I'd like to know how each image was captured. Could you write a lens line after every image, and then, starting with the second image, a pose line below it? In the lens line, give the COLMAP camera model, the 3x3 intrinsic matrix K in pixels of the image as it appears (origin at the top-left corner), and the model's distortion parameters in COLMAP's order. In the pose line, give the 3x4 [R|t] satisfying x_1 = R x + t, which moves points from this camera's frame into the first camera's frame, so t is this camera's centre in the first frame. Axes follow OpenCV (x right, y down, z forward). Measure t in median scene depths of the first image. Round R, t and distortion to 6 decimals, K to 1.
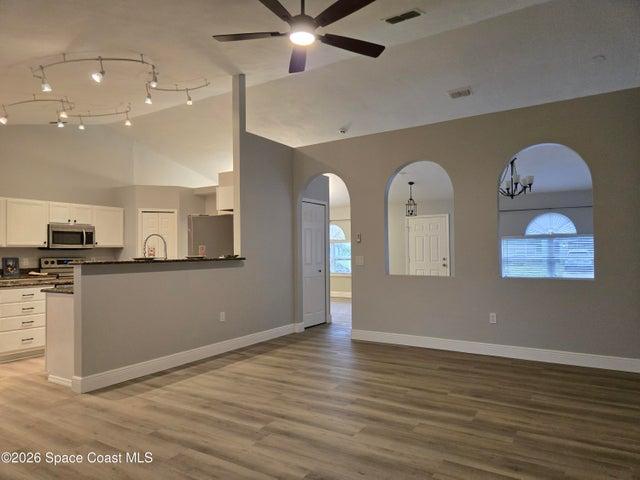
lens RADIAL K [[429.1, 0, 308.6], [0, 429.1, 236.6], [0, 0, 1]] dist [0.067056, -0.051132]
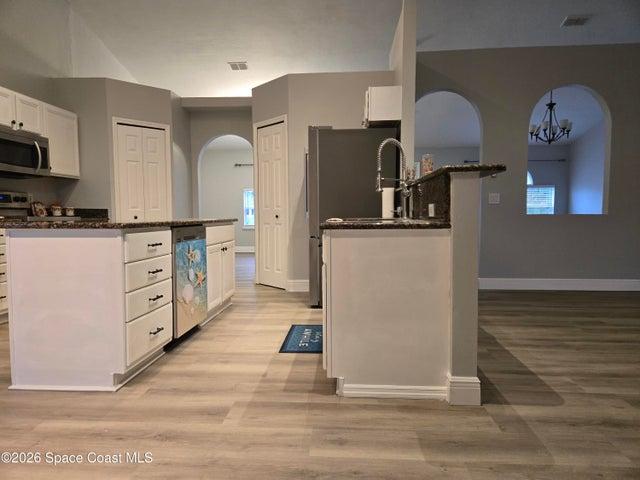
lens RADIAL K [[429.1, 0, 310.6], [0, 429.1, 234.2], [0, 0, 1]] dist [0.067056, -0.051132]
pose [[0.874892, -0.017811, 0.483991, -0.521584], [-0.022577, 0.996737, 0.077492, 0.057527], [-0.483792, -0.078724, 0.871635, 0.346745]]
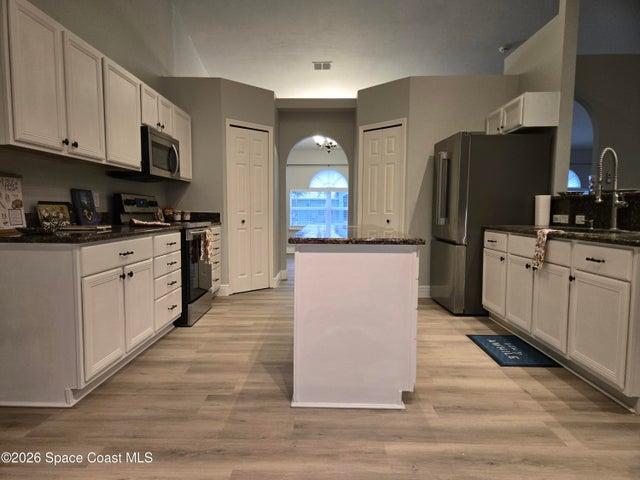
lens RADIAL K [[429.1, 0, 308.3], [0, 429.1, 242.6], [0, 0, 1]] dist [0.067056, -0.051132]
pose [[0.853984, -0.026455, 0.519626, -0.712172], [-0.031005, 0.994344, 0.101578, 0.051187], [-0.519375, -0.102856, 0.848334, 0.467770]]
